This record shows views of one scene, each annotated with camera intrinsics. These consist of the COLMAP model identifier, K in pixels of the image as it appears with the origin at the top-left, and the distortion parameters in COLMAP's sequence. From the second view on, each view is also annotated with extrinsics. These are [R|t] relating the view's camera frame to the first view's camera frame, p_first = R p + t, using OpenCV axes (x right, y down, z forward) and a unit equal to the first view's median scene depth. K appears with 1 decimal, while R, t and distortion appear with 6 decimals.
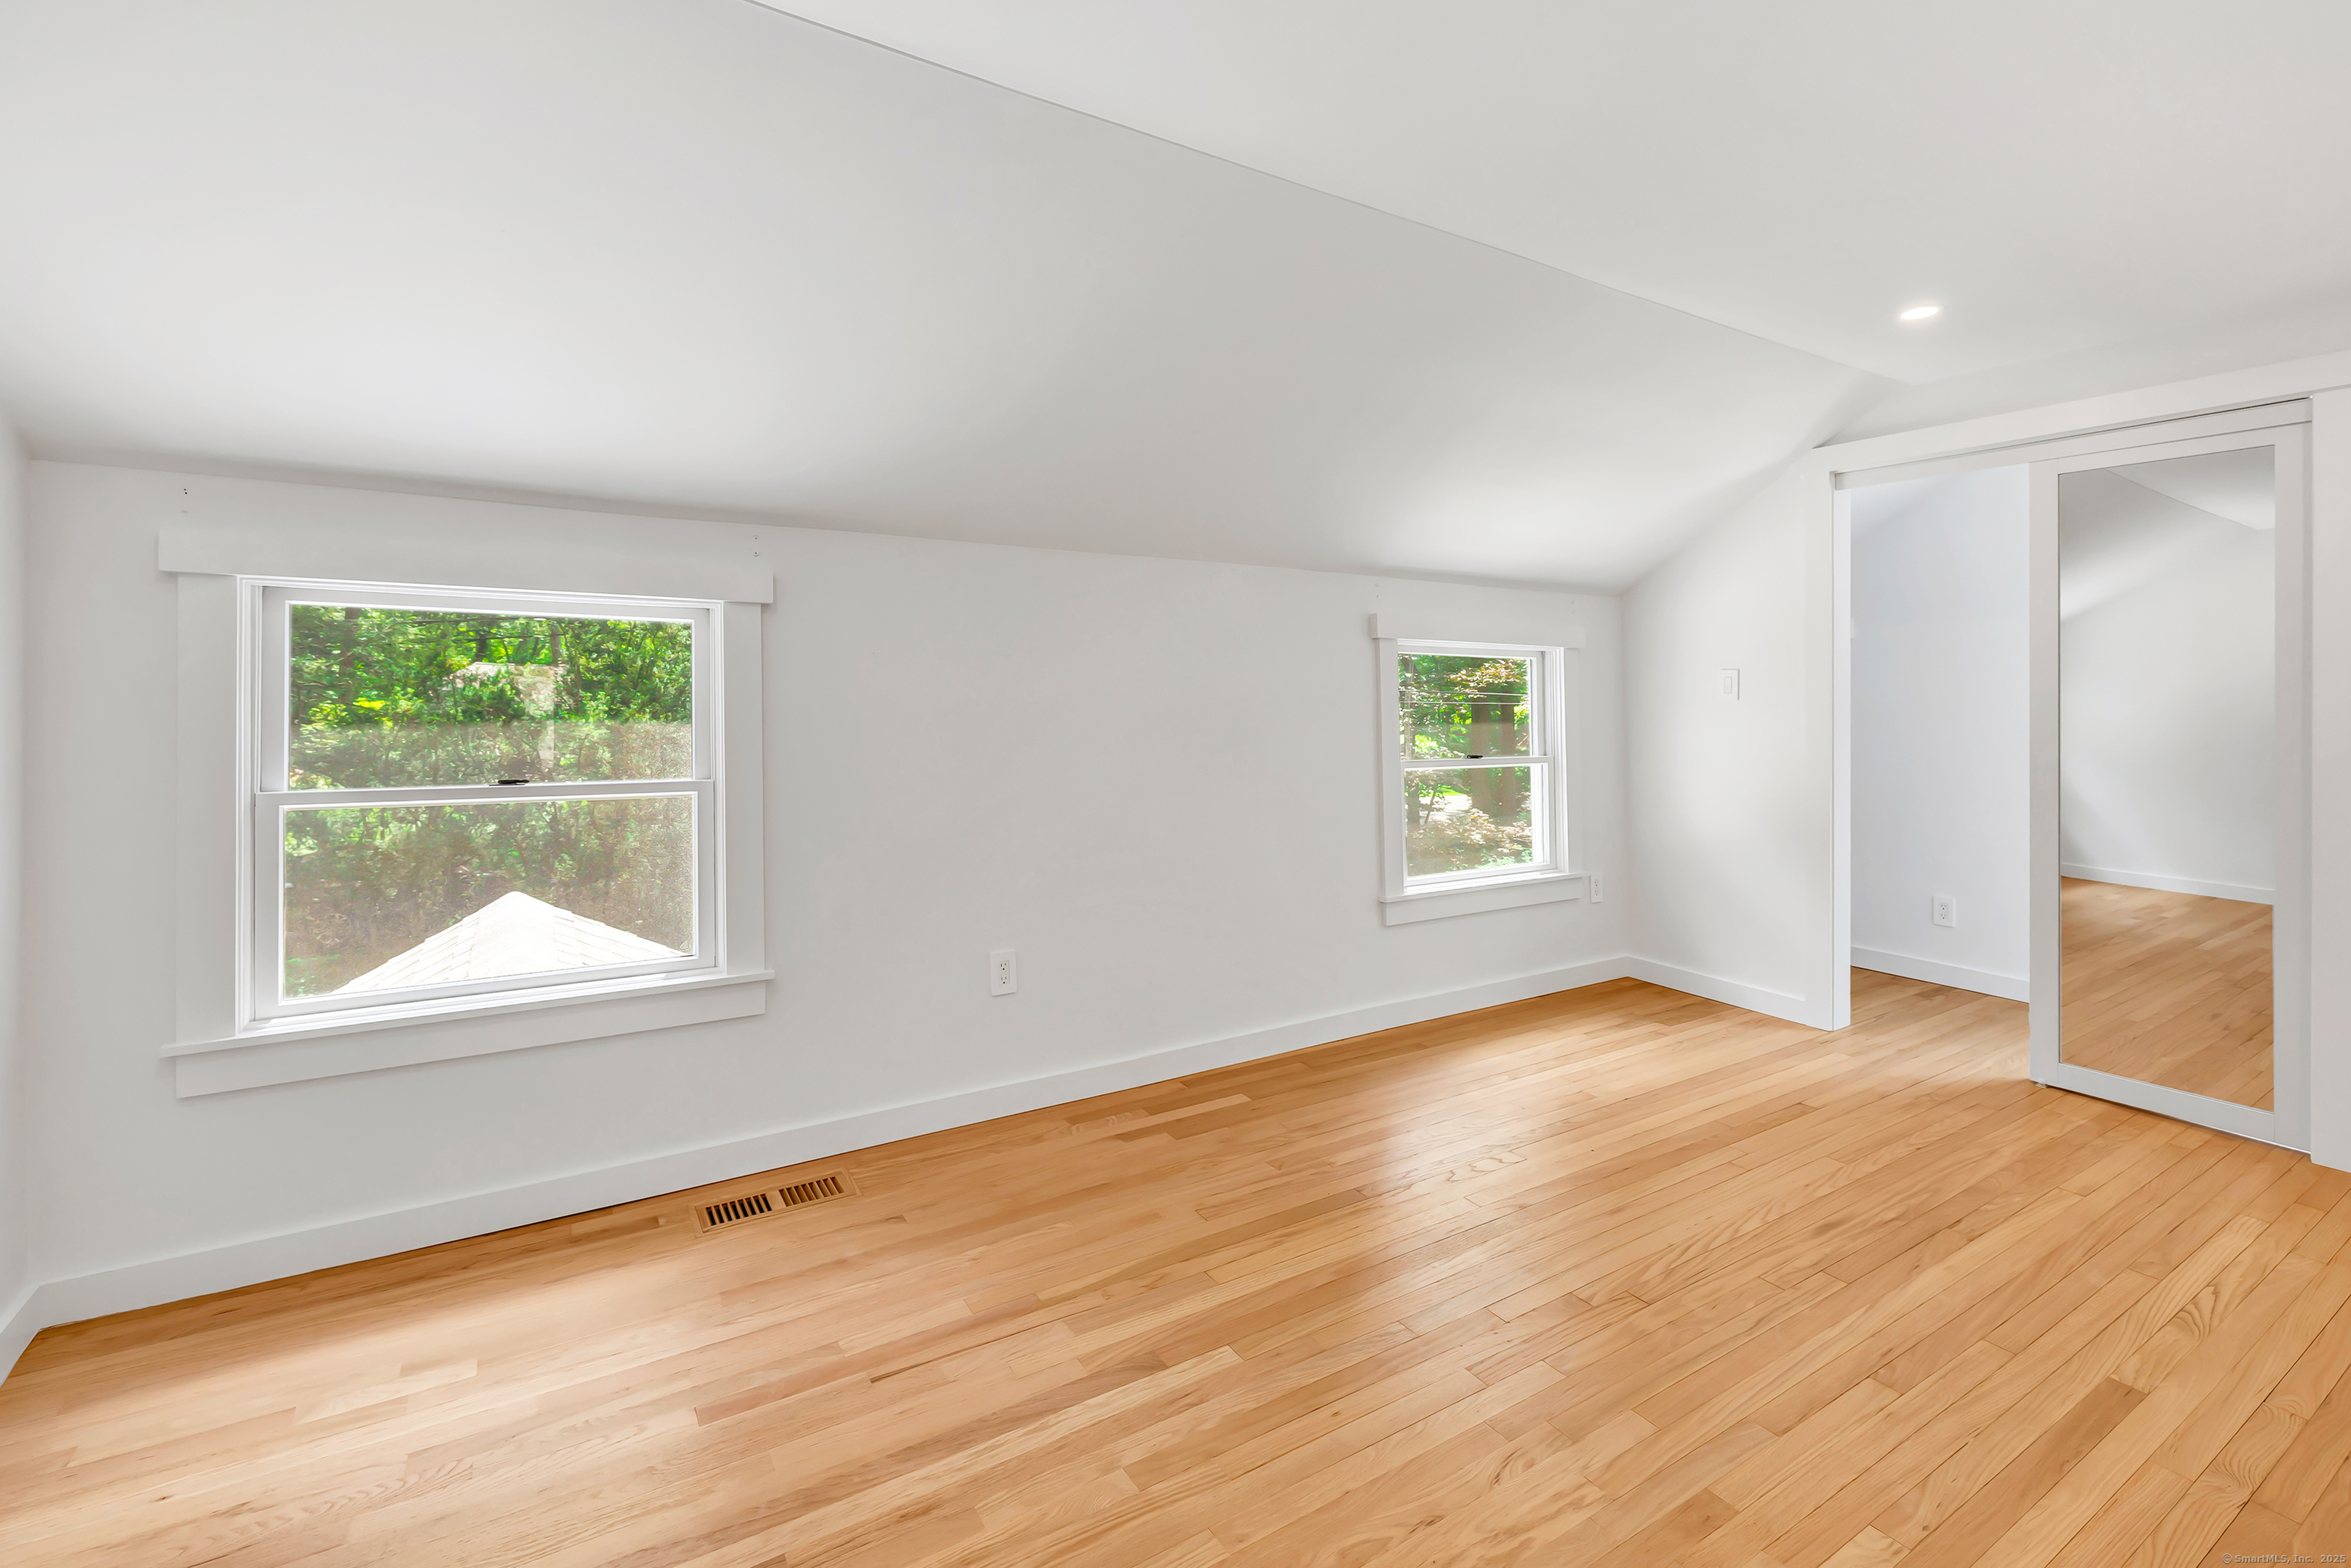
lens RADIAL K [[1121.0, 0, 1165.2], [0, 1121.0, 698.8], [0, 0, 1]] dist [0.000363, -0.000078]
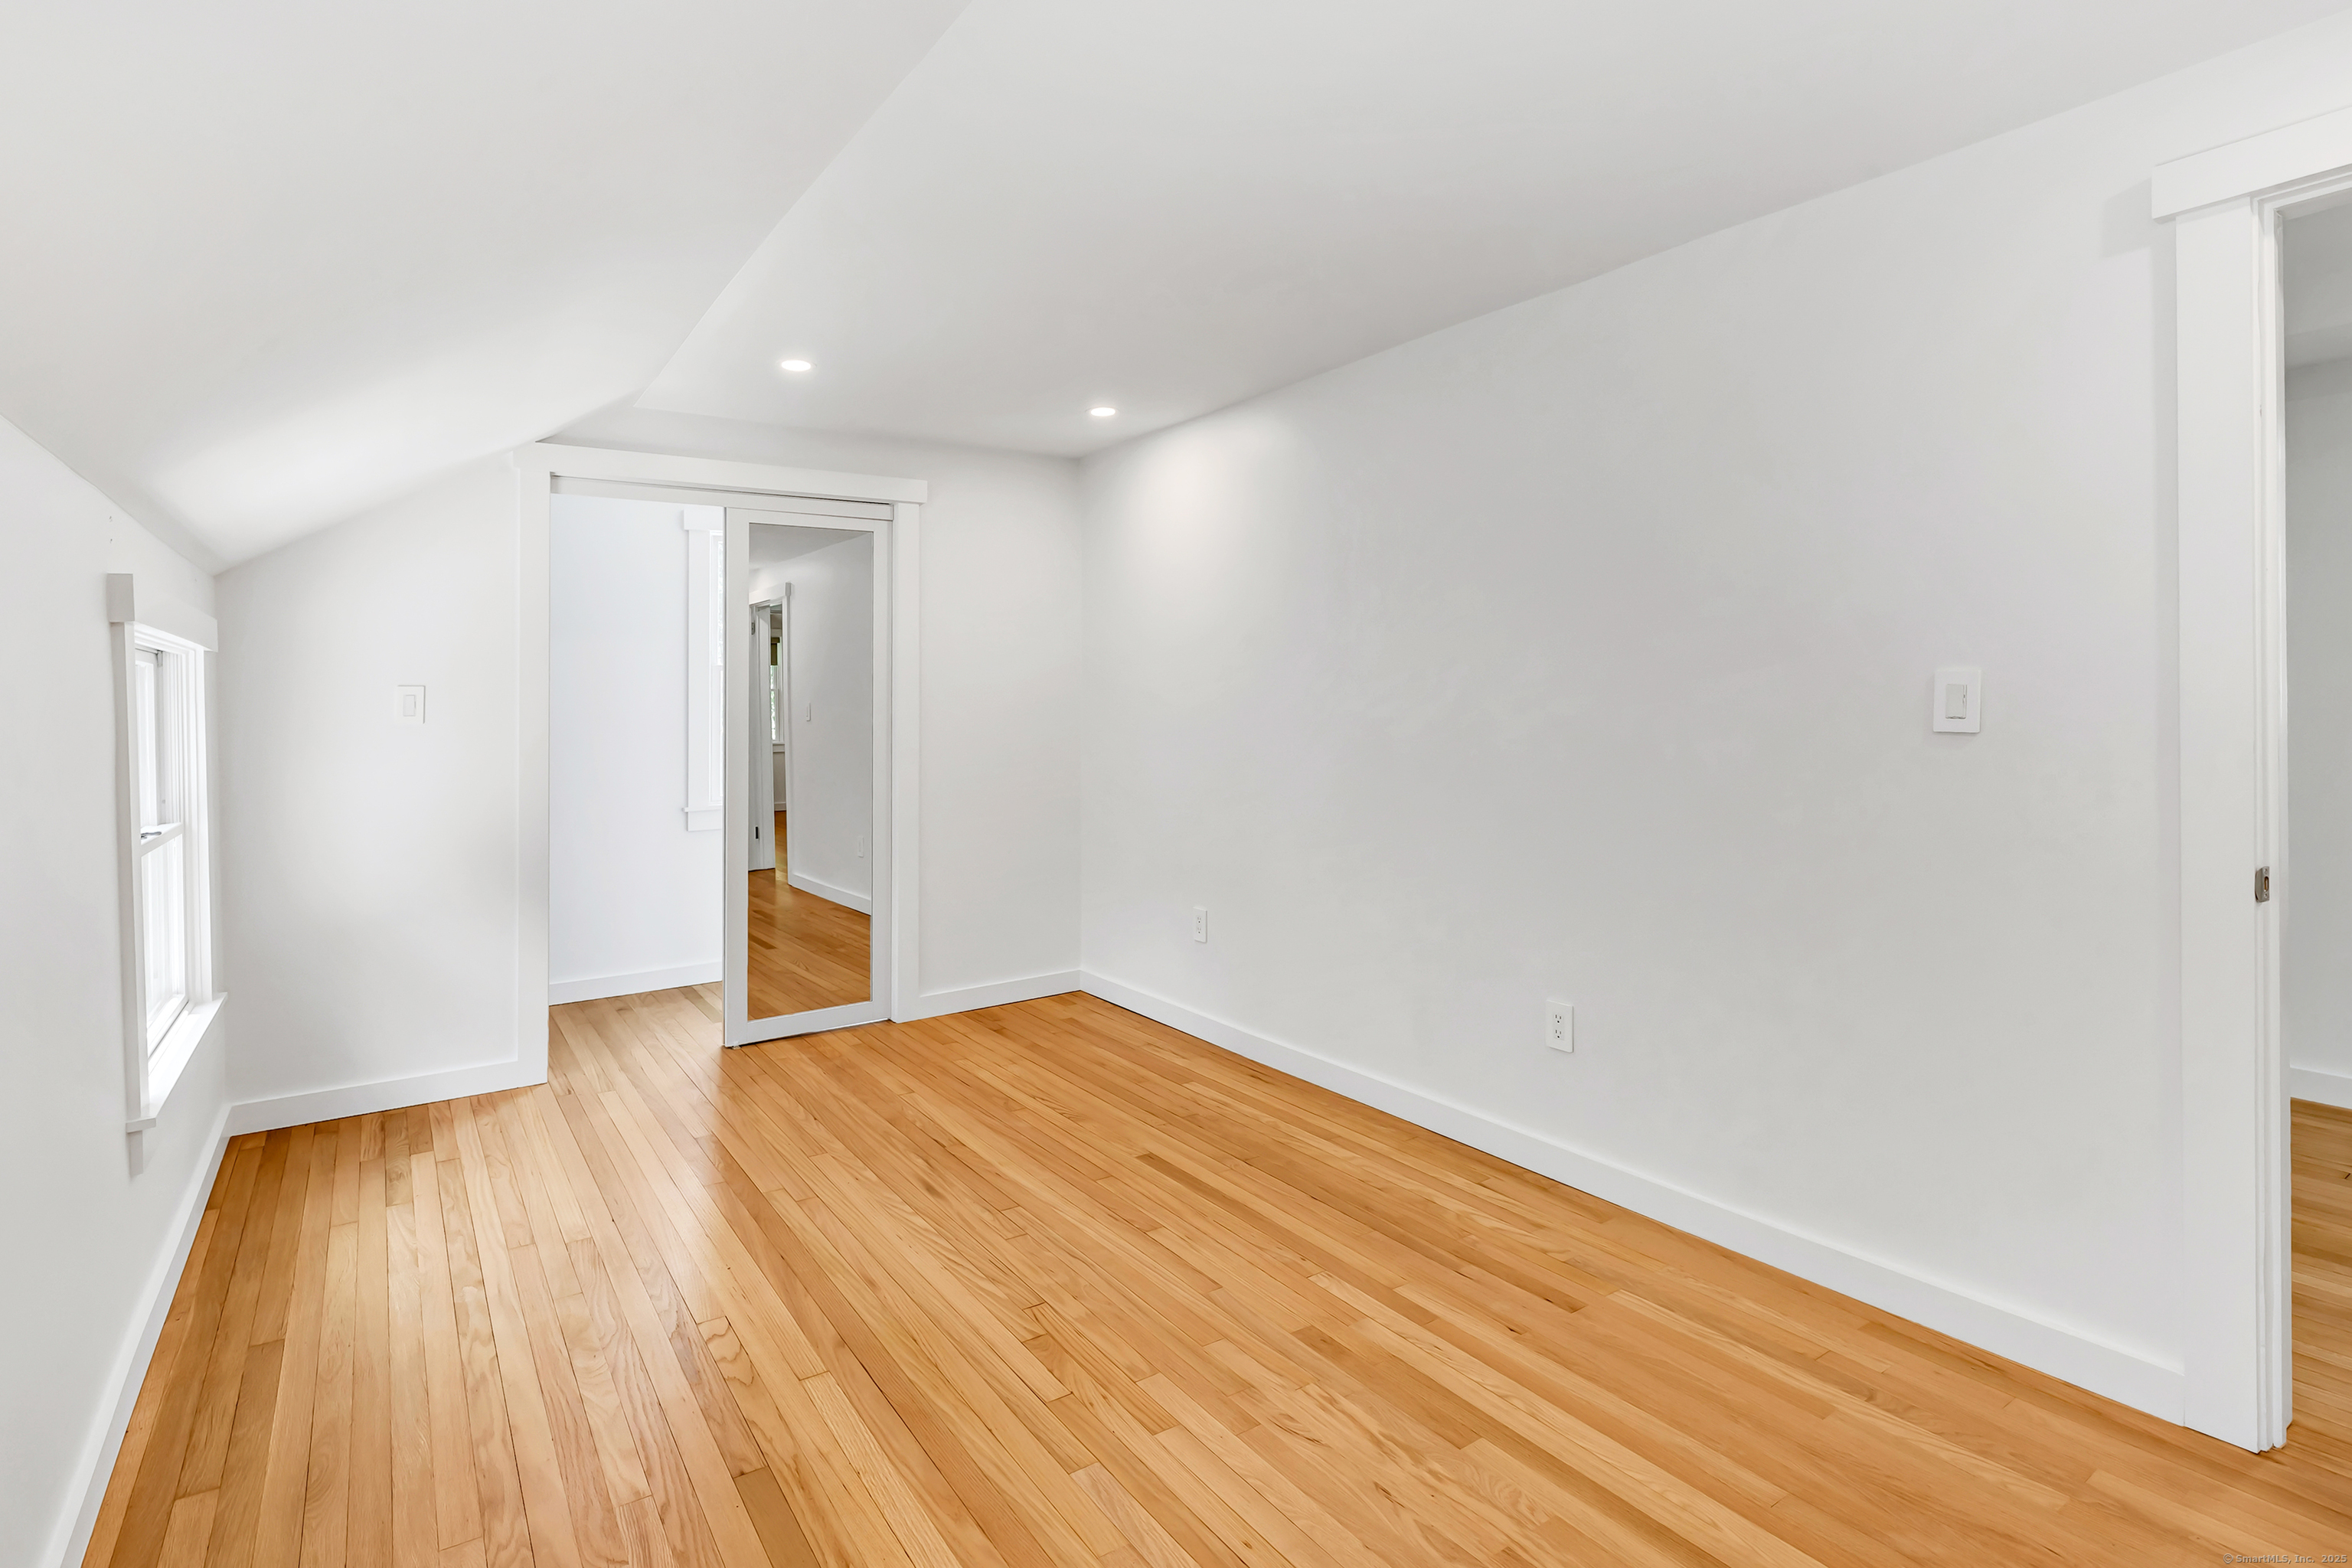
lens RADIAL K [[1121.5, 0, 1165.7], [0, 1121.5, 698.8], [0, 0, 1]] dist [0.000363, -0.000078]
pose [[-0.067789, -0.002159, 0.997697, -0.570440], [0.022851, 0.999732, 0.003716, -0.013089], [-0.997438, 0.023051, -0.067721, 0.900554]]
